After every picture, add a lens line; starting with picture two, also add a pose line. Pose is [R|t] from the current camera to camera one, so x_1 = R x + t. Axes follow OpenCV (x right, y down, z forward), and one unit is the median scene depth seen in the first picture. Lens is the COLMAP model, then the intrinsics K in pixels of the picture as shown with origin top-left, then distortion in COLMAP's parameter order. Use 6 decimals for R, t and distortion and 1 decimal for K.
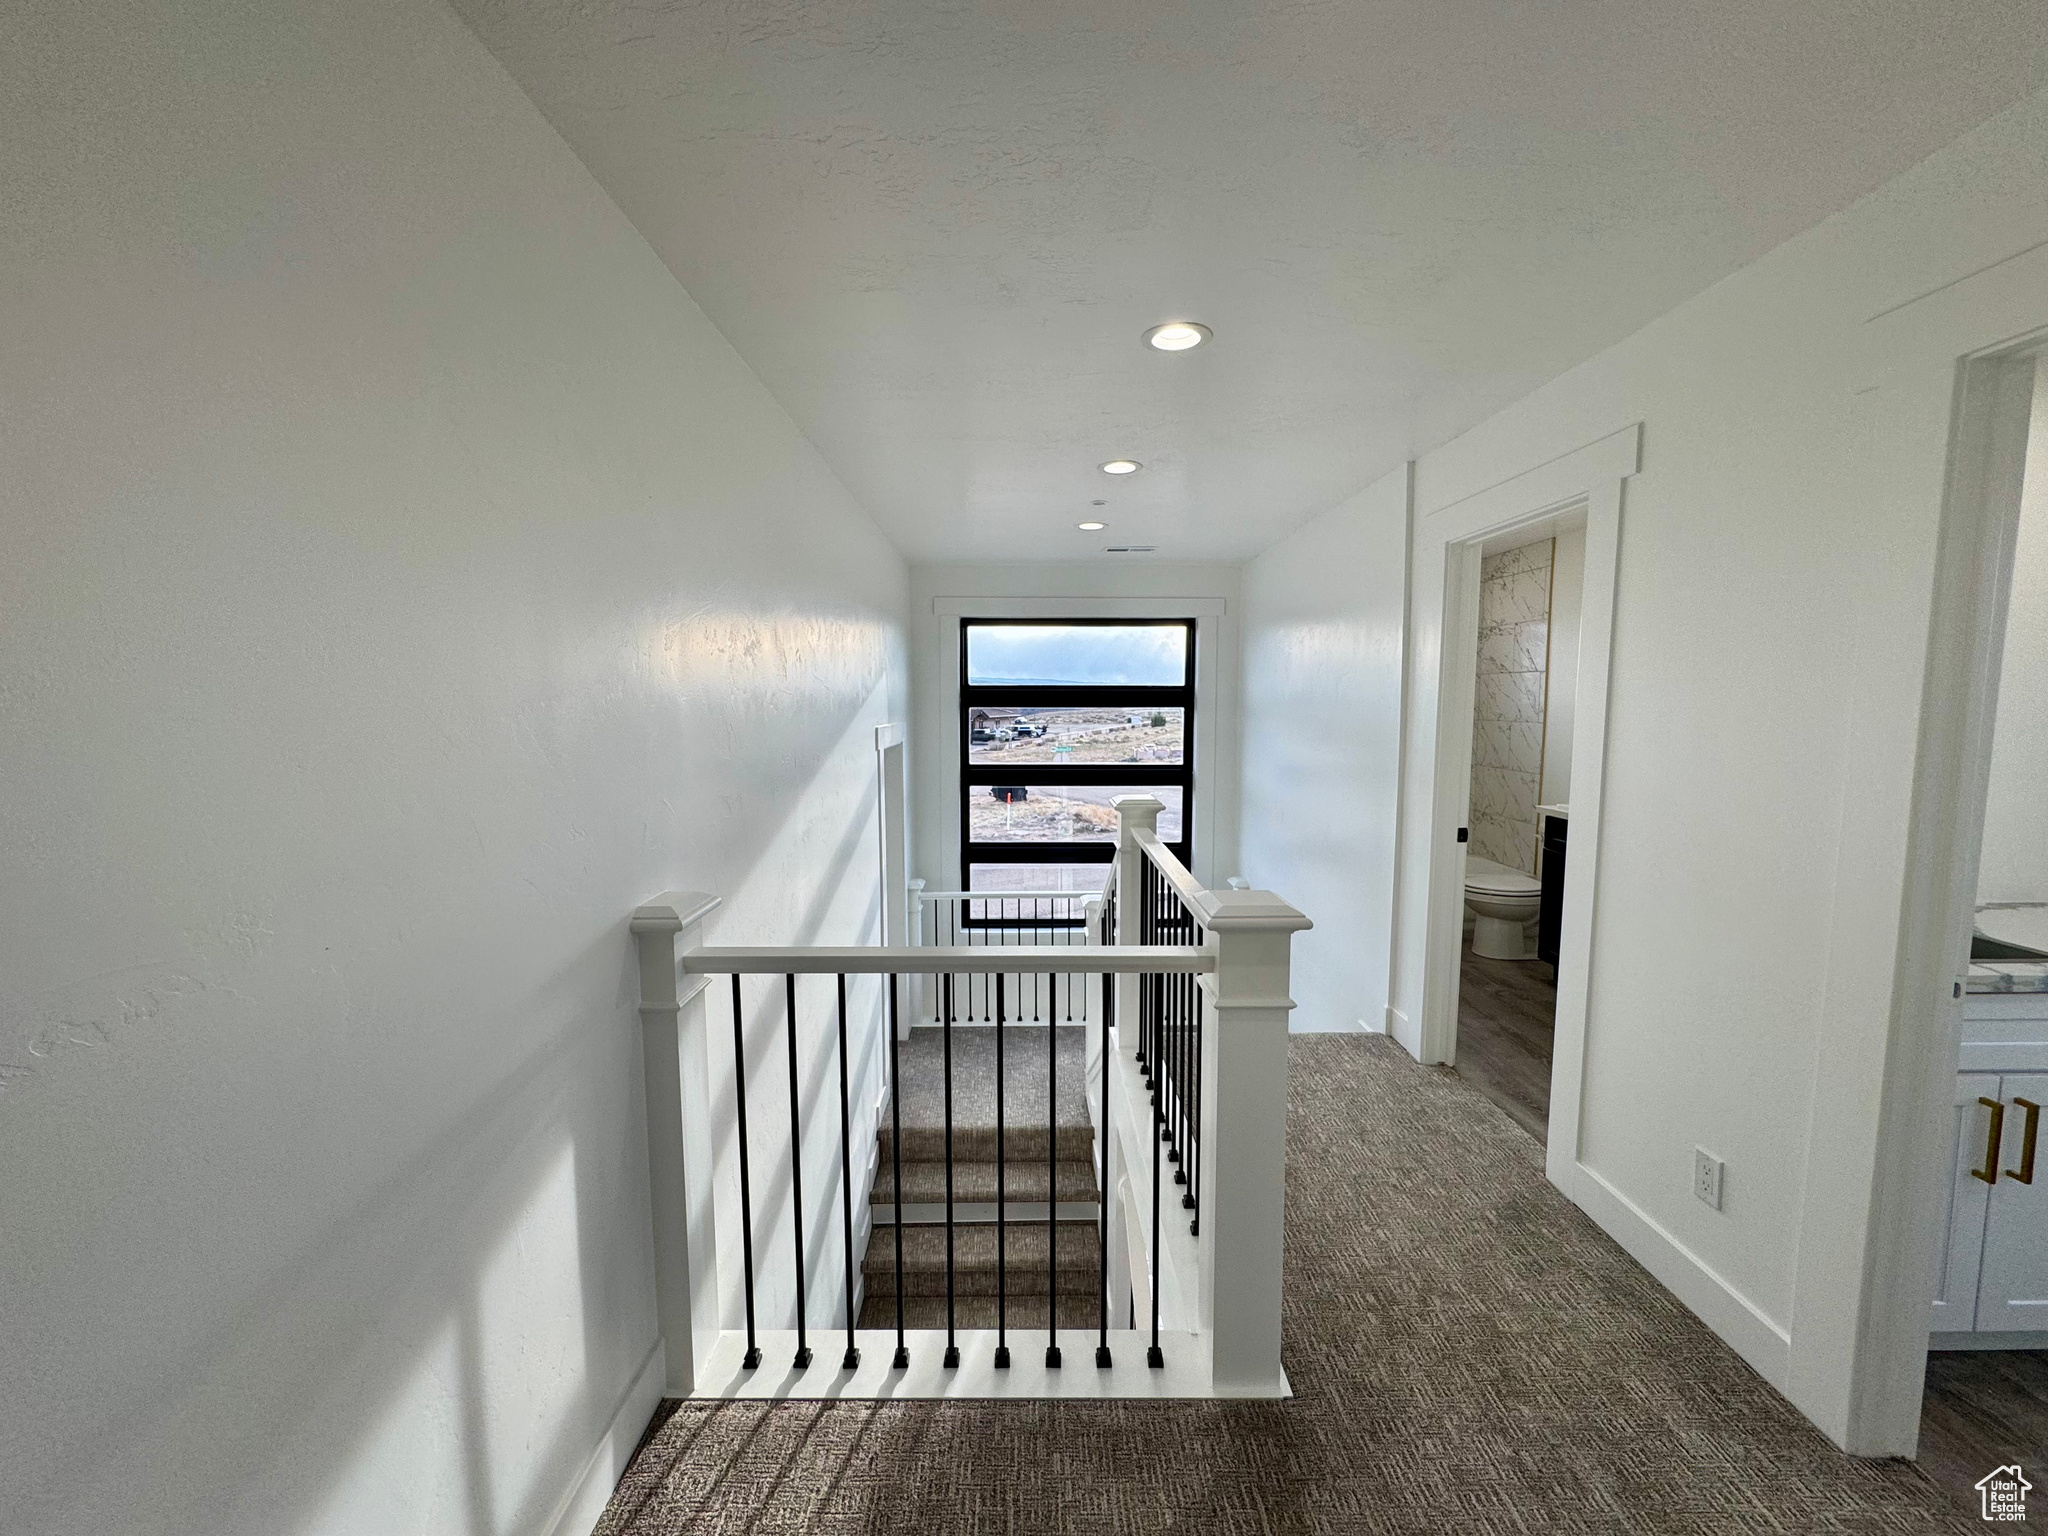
lens RADIAL K [[817.5, 0, 1014.3], [0, 817.5, 771.6], [0, 0, 1]] dist [-0.003746, -0.000108]
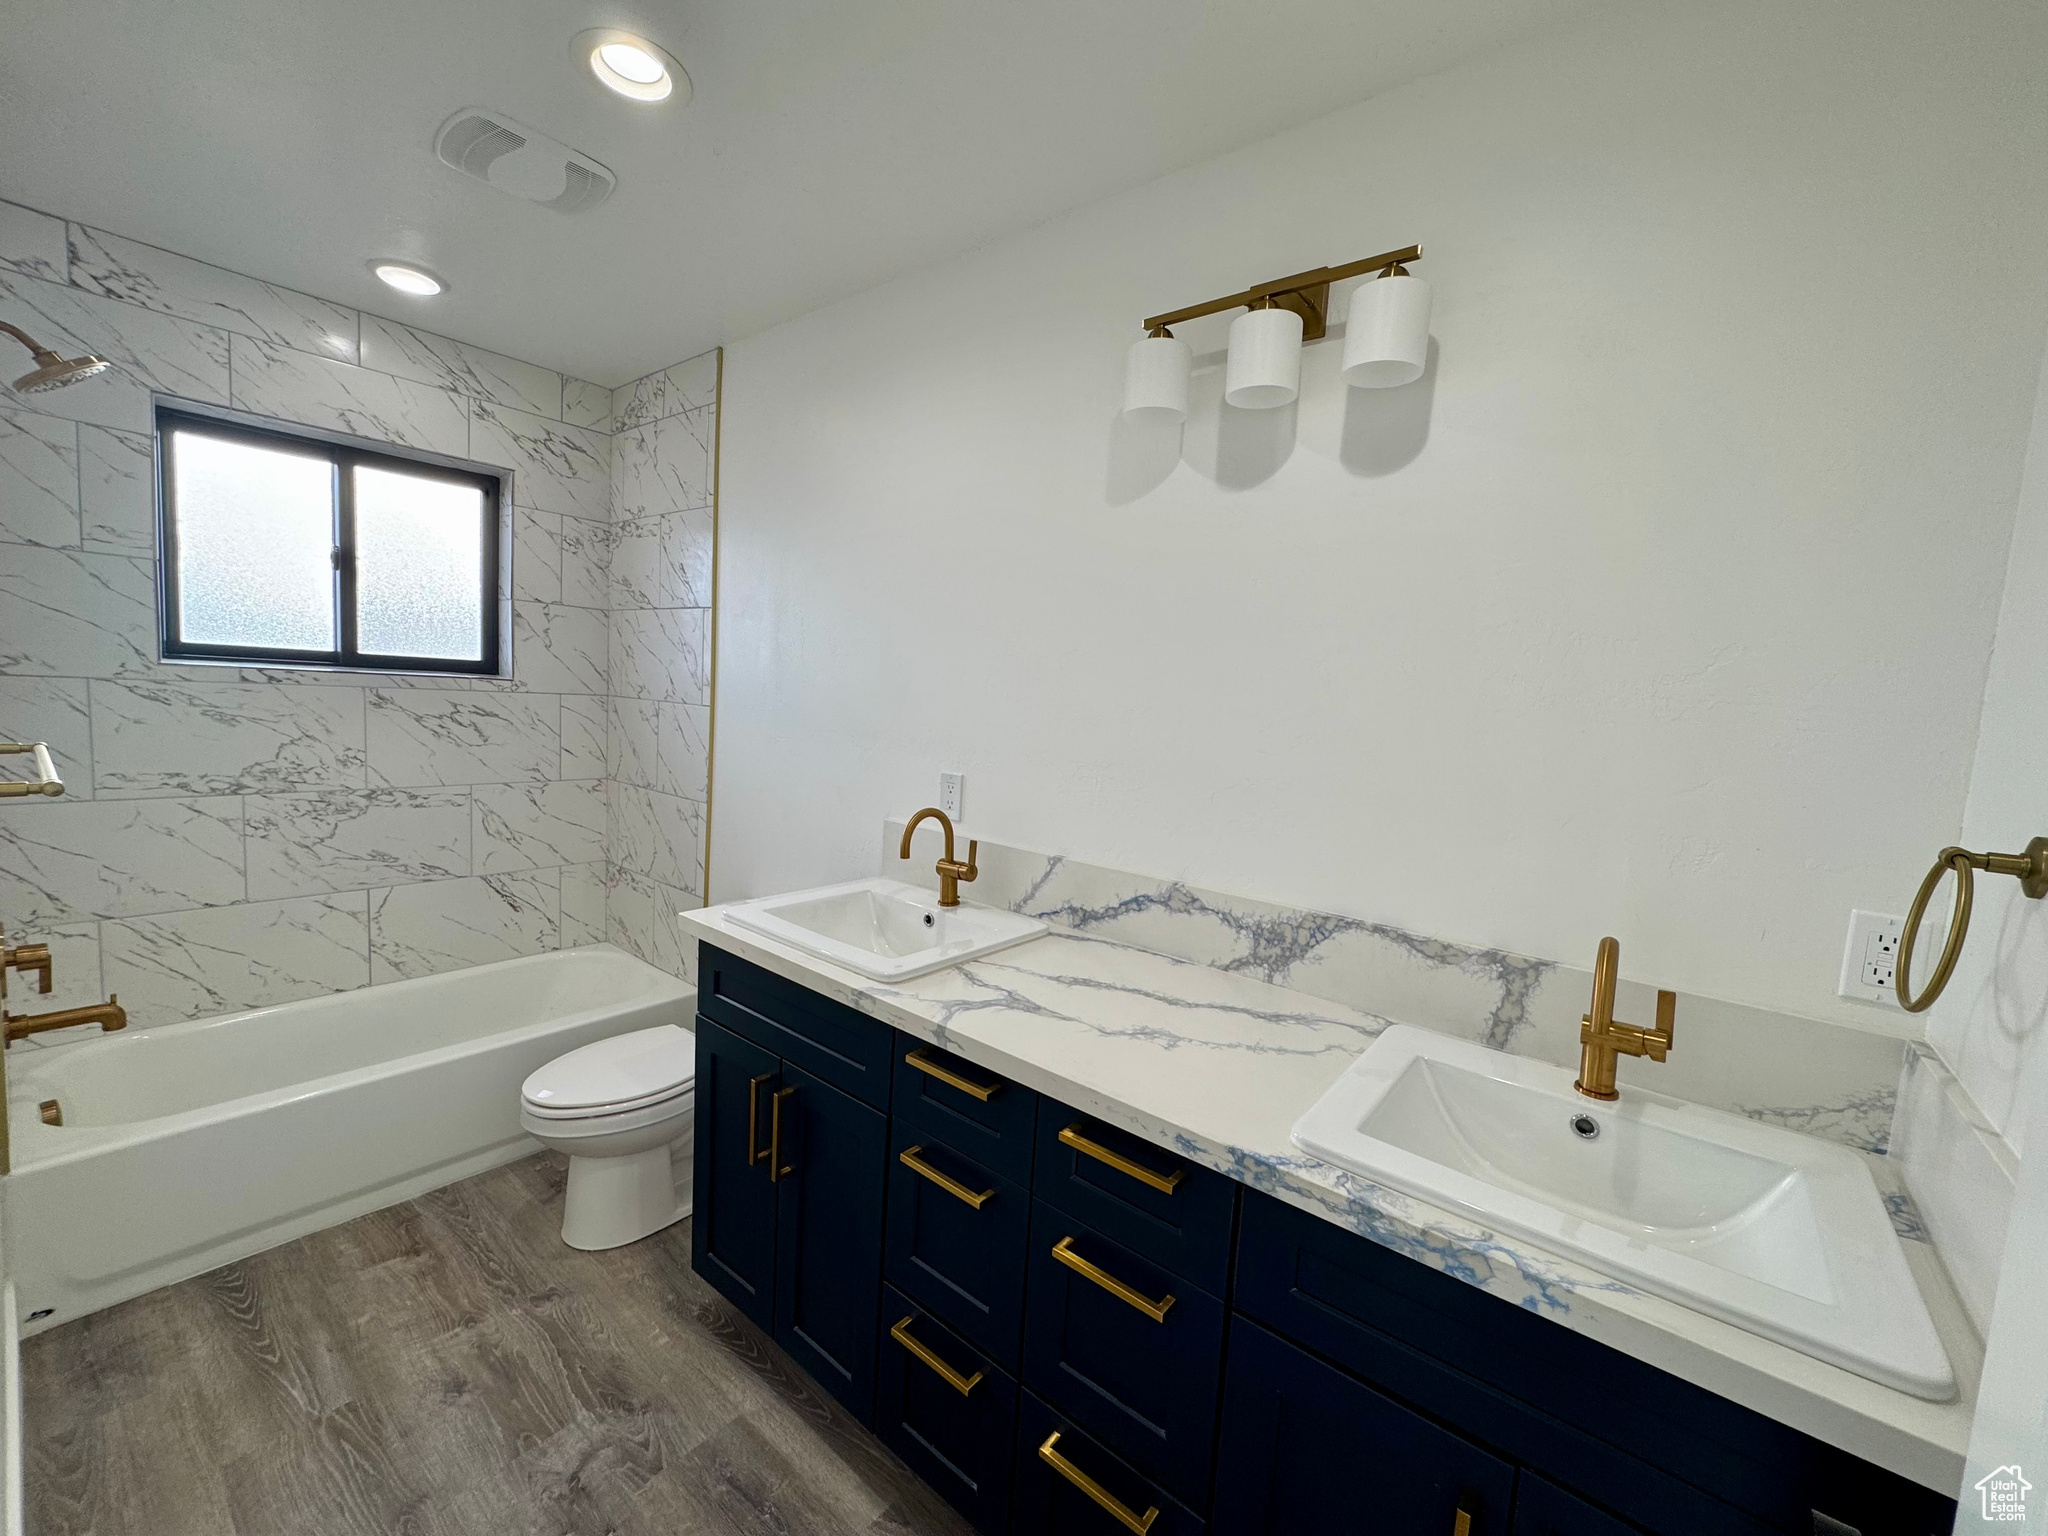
lens RADIAL K [[817.5, 0, 1015.7], [0, 817.5, 771.9], [0, 0, 1]] dist [-0.003746, -0.000108]
pose [[0.625375, -0.035741, 0.779505, 0.350135], [0.007732, 0.999185, 0.039610, -0.036046], [-0.780286, -0.018744, 0.625142, 0.503051]]
